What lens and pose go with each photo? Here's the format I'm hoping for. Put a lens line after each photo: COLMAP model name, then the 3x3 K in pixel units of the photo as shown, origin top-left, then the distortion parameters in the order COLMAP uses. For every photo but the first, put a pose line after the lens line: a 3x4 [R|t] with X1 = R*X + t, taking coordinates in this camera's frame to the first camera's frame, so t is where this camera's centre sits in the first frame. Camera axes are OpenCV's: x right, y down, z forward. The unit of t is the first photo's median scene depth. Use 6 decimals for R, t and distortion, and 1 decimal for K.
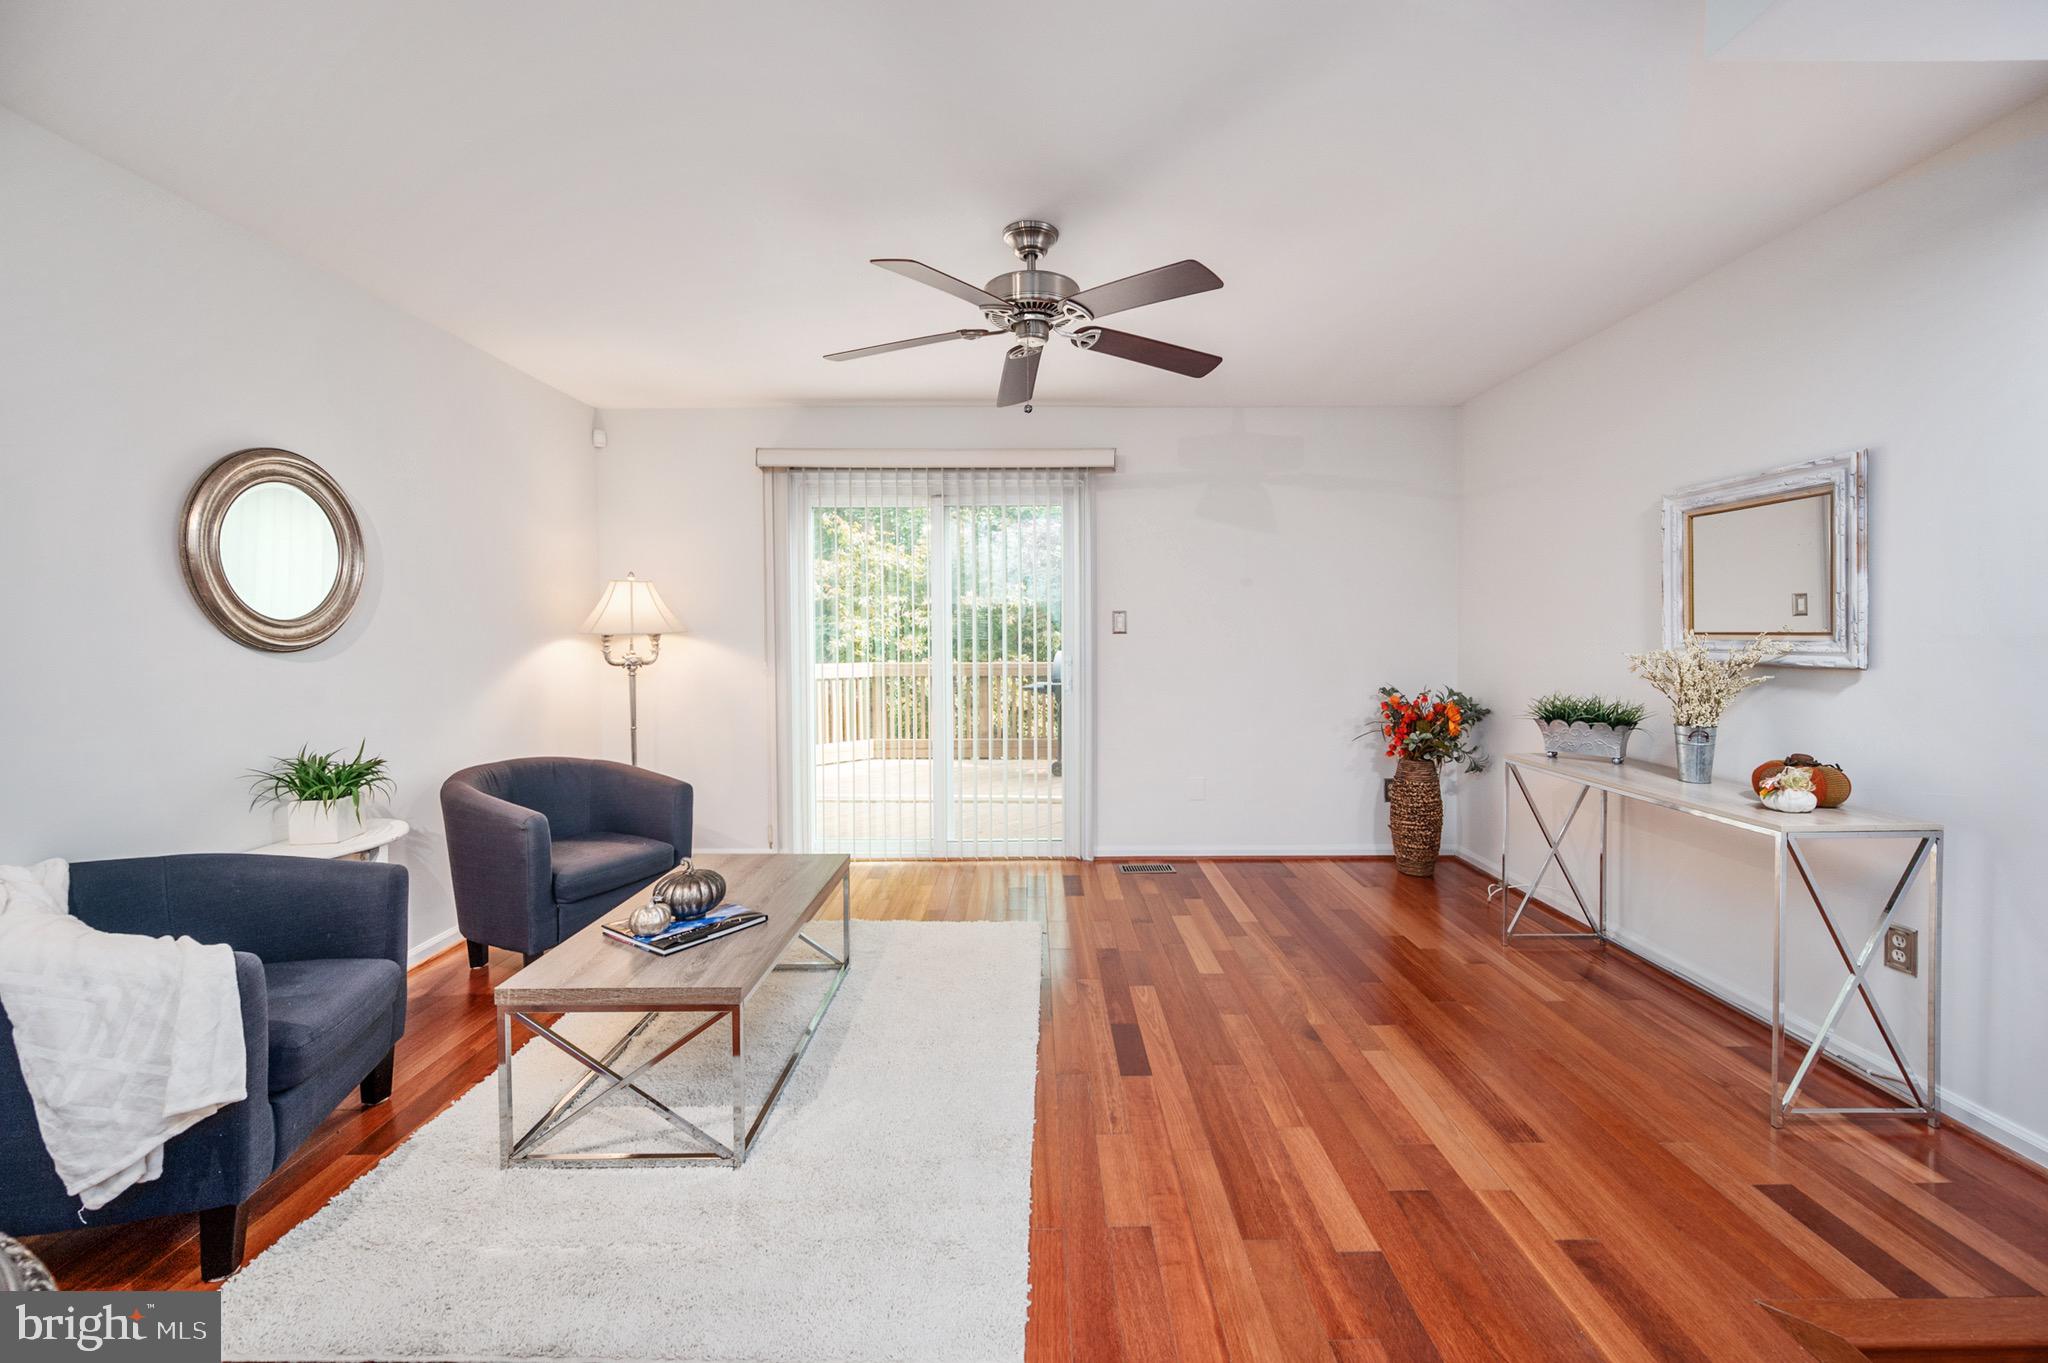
lens RADIAL K [[827.1, 0, 1030.9], [0, 827.1, 656.5], [0, 0, 1]] dist [-0.001427, 0.000516]
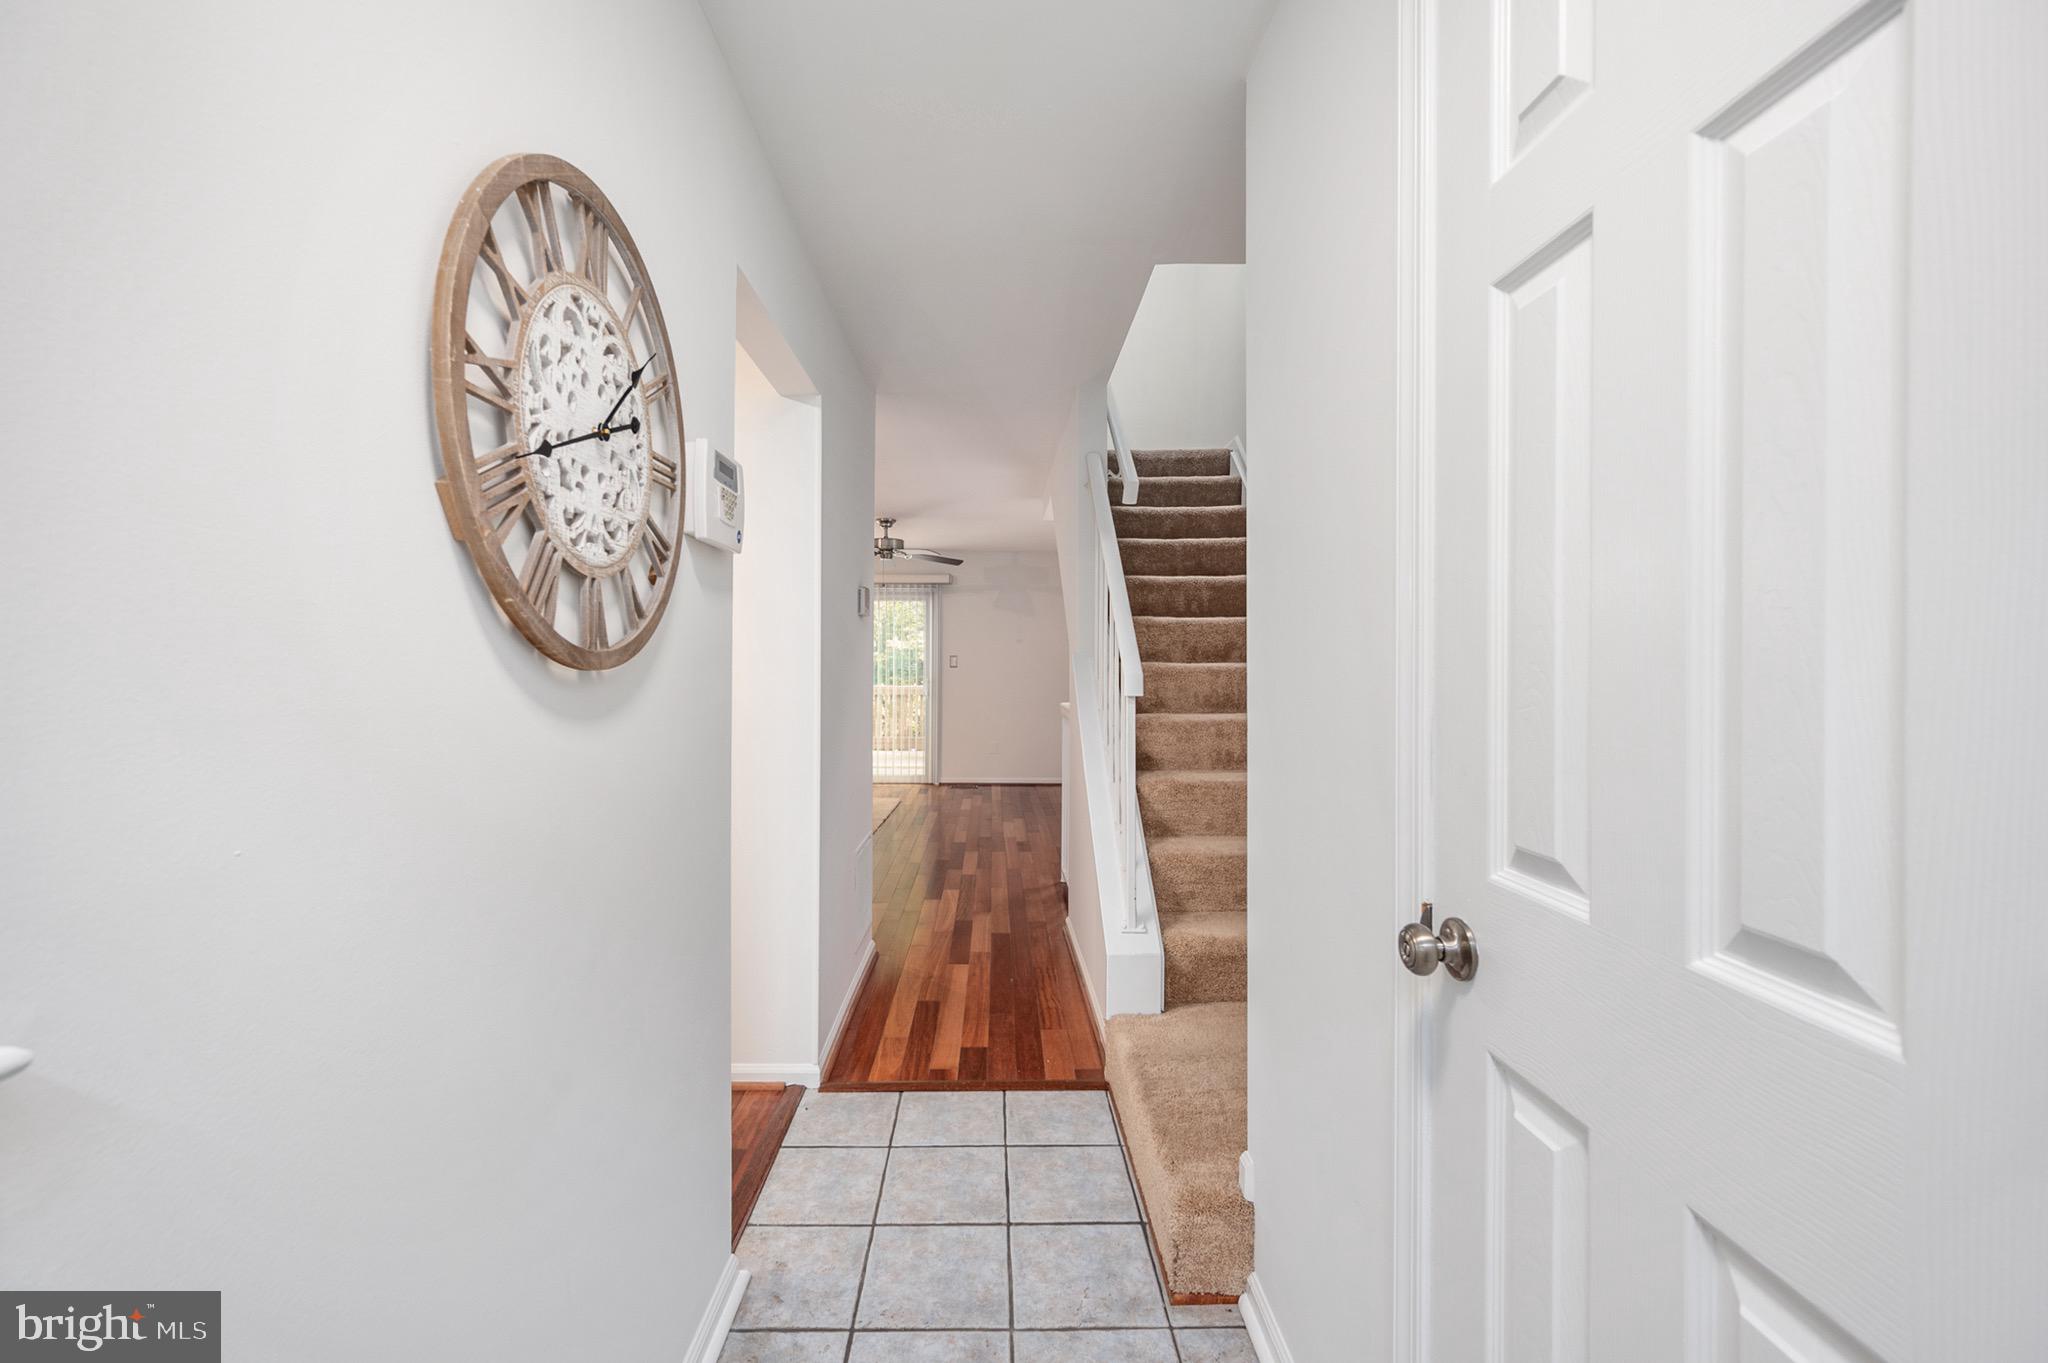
lens RADIAL K [[827.1, 0, 1019.7], [0, 827.1, 674.0], [0, 0, 1]] dist [-0.001427, 0.000516]
pose [[0.999392, 0.004854, 0.034532, 0.334243], [-0.004301, 0.999862, -0.016043, 0.030310], [-0.034605, 0.015885, 0.999275, -1.651880]]
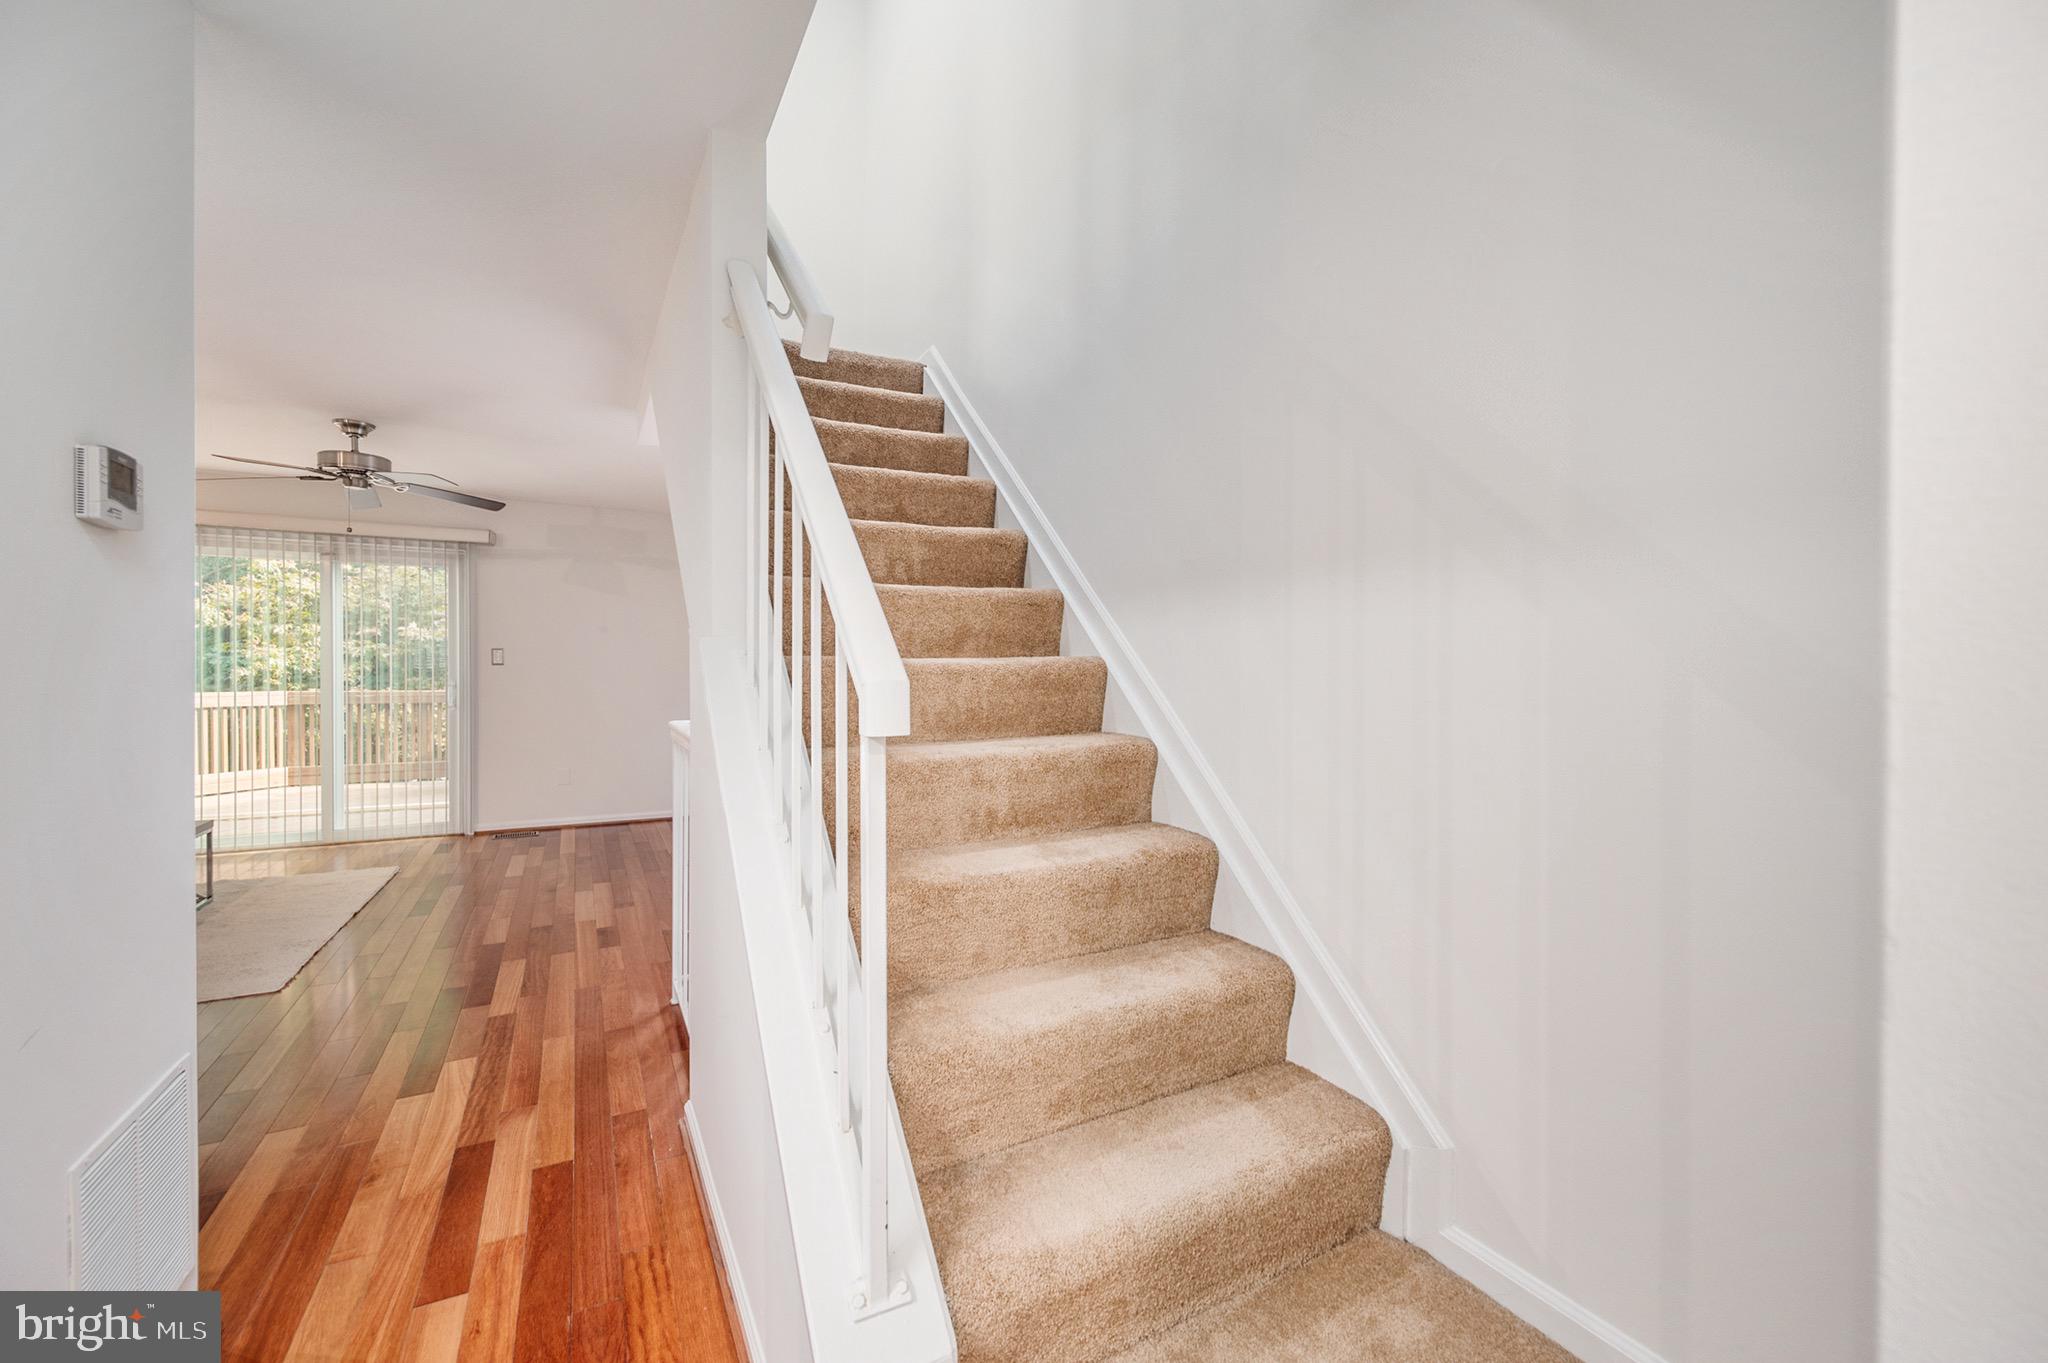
lens RADIAL K [[827.1, 0, 1027.7], [0, 827.1, 675.8], [0, 0, 1]] dist [-0.001427, 0.000516]
pose [[0.876906, 0.000294, 0.480662, 0.372888], [0.005699, 0.999923, -0.011010, 0.015817], [-0.480629, 0.012394, 0.876837, -1.052772]]
